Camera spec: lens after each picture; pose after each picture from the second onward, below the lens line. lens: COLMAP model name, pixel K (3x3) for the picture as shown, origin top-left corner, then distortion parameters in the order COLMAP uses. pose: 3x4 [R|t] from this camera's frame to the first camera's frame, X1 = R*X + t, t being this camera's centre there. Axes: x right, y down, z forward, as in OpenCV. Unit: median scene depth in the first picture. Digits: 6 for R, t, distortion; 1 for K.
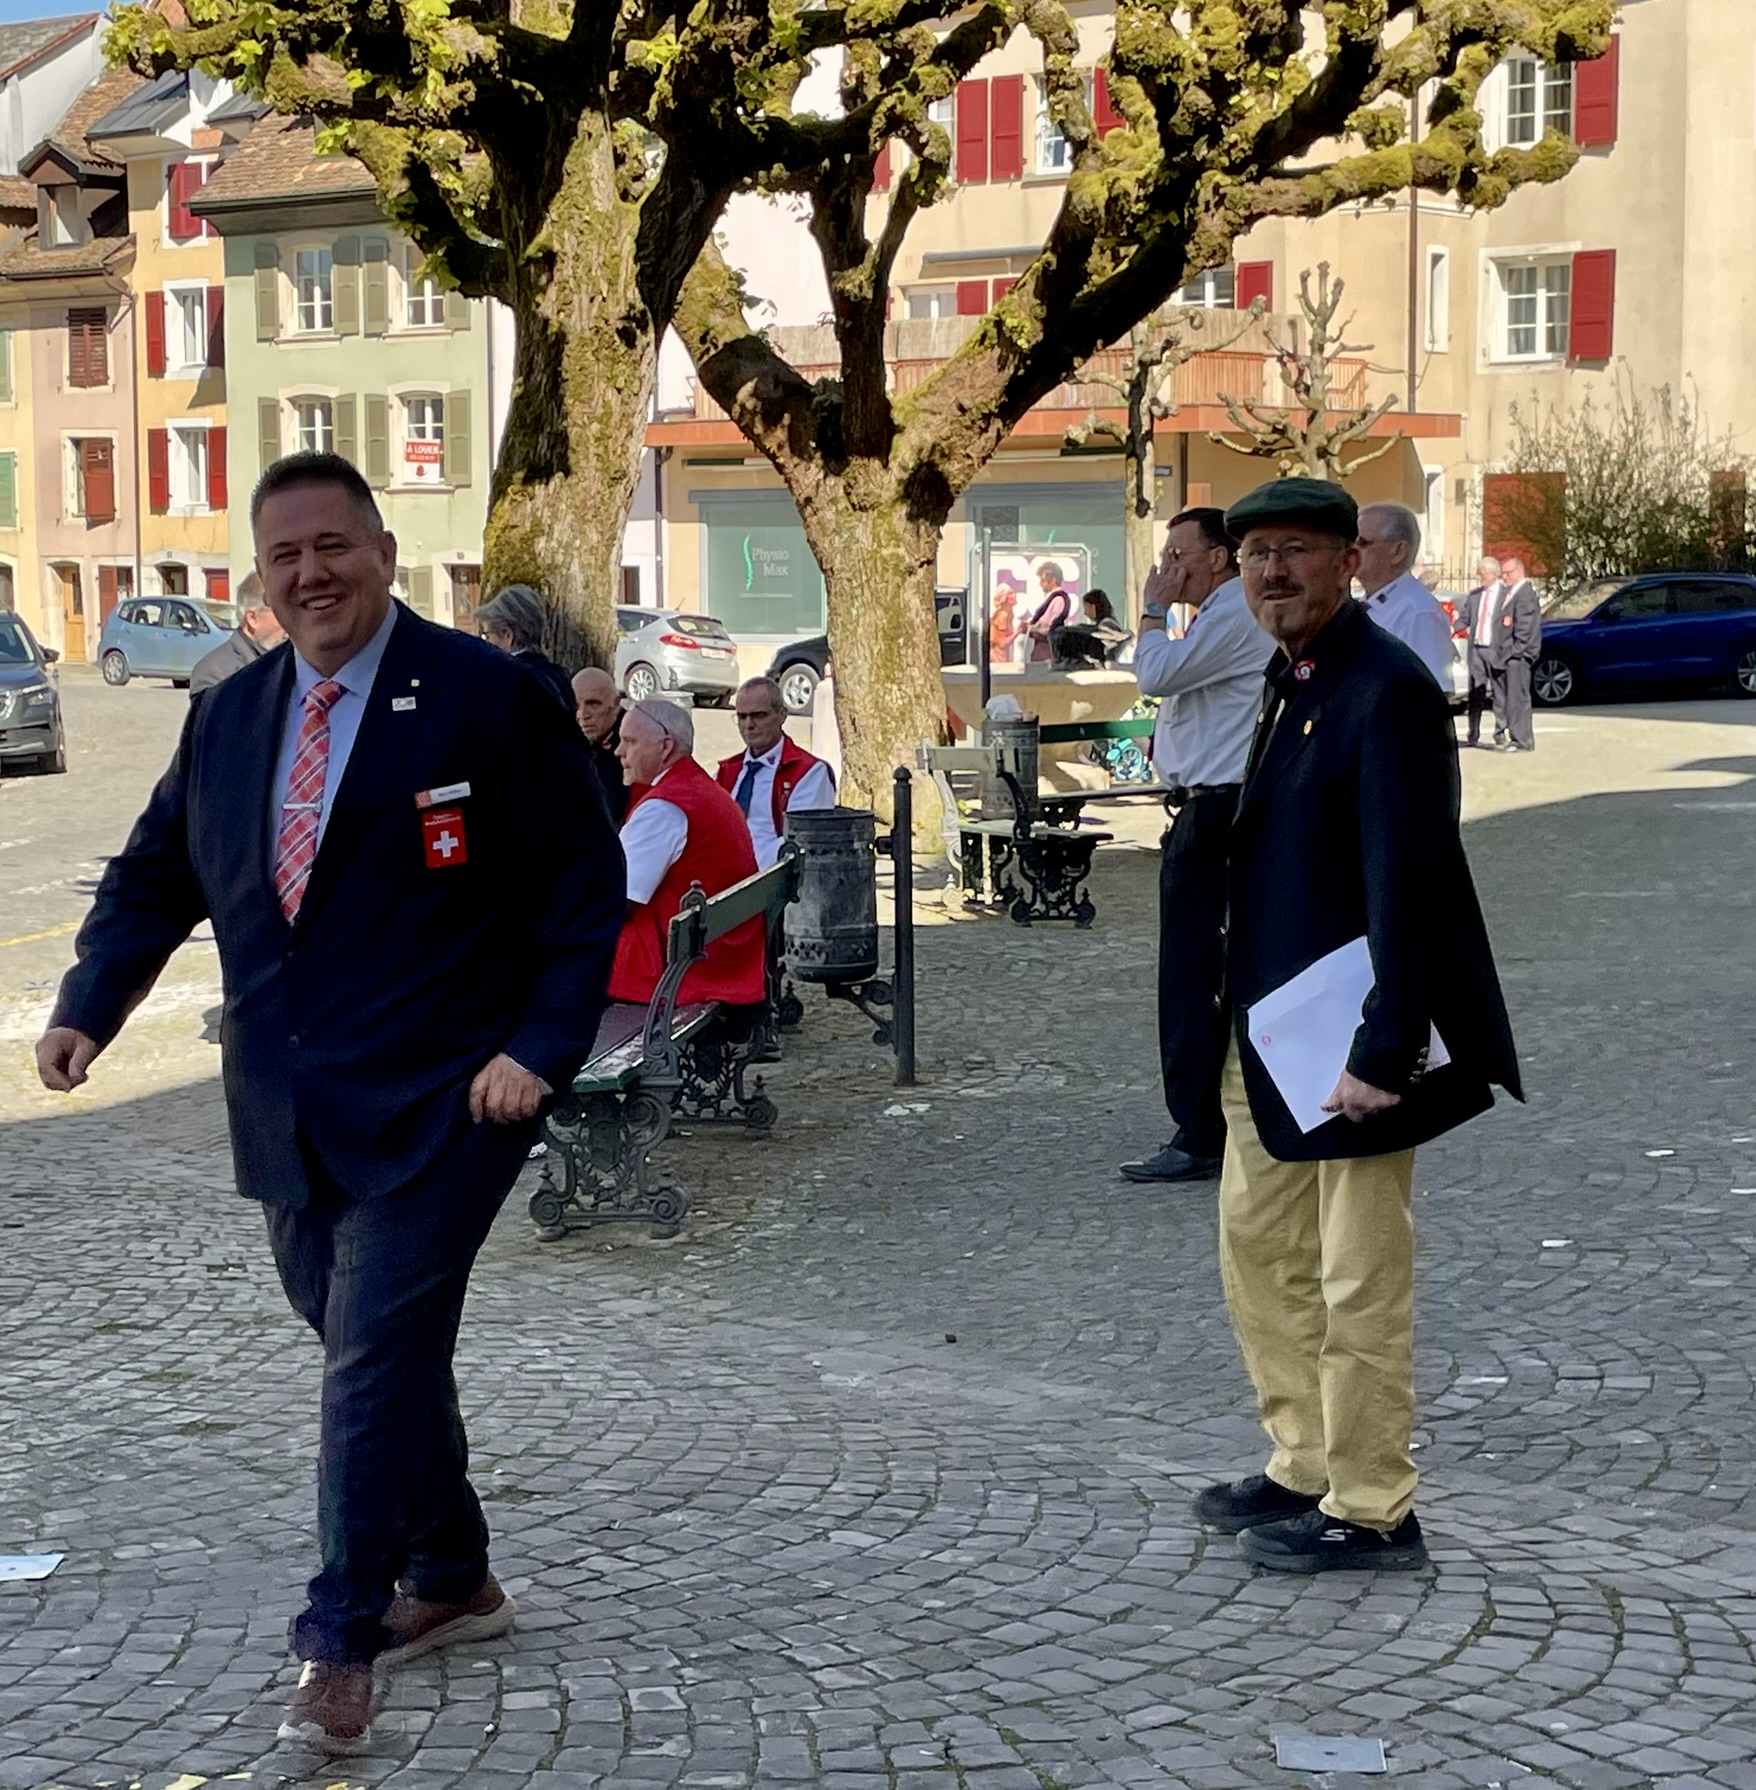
lens RADIAL K [[3559.0, 0, 878.0], [0, 3559.0, 895.0], [0, 0, 1]] dist [0.168355, -0.617309]
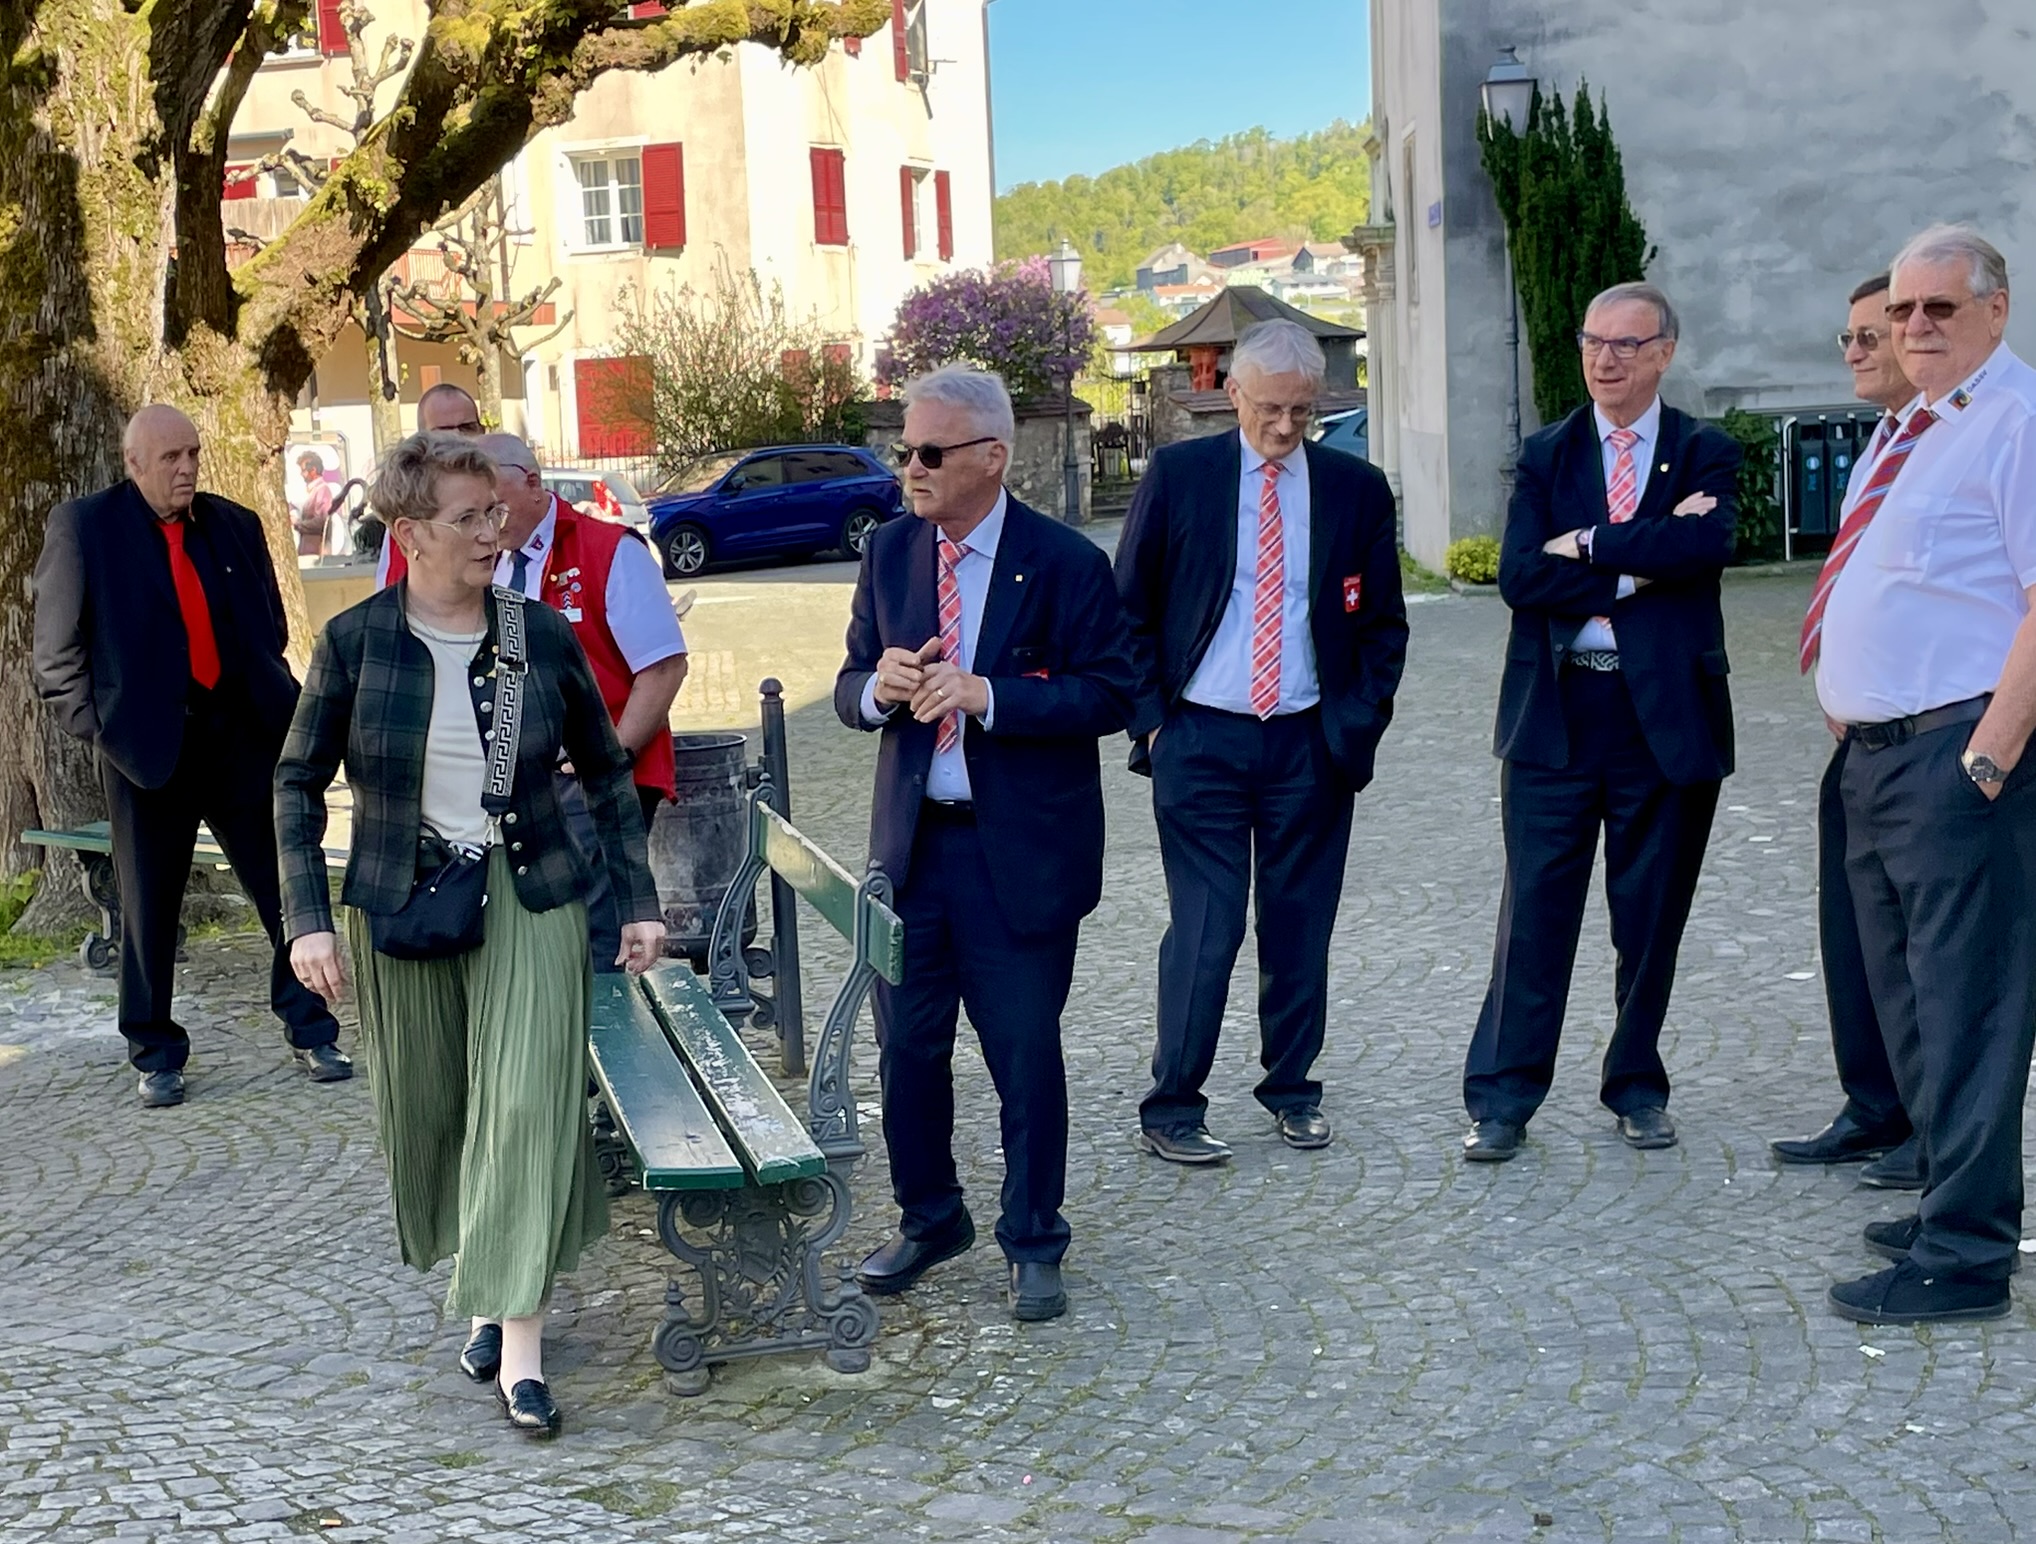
lens RADIAL K [[3411.1, 0, 1018.0], [0, 3411.1, 772.0], [0, 0, 1]] dist [0.258991, -0.851396]
pose [[0.956240, -0.074456, 0.282951, -0.062475], [0.074010, 0.997182, 0.012279, -0.008019], [-0.283068, 0.009199, 0.959056, 0.100827]]
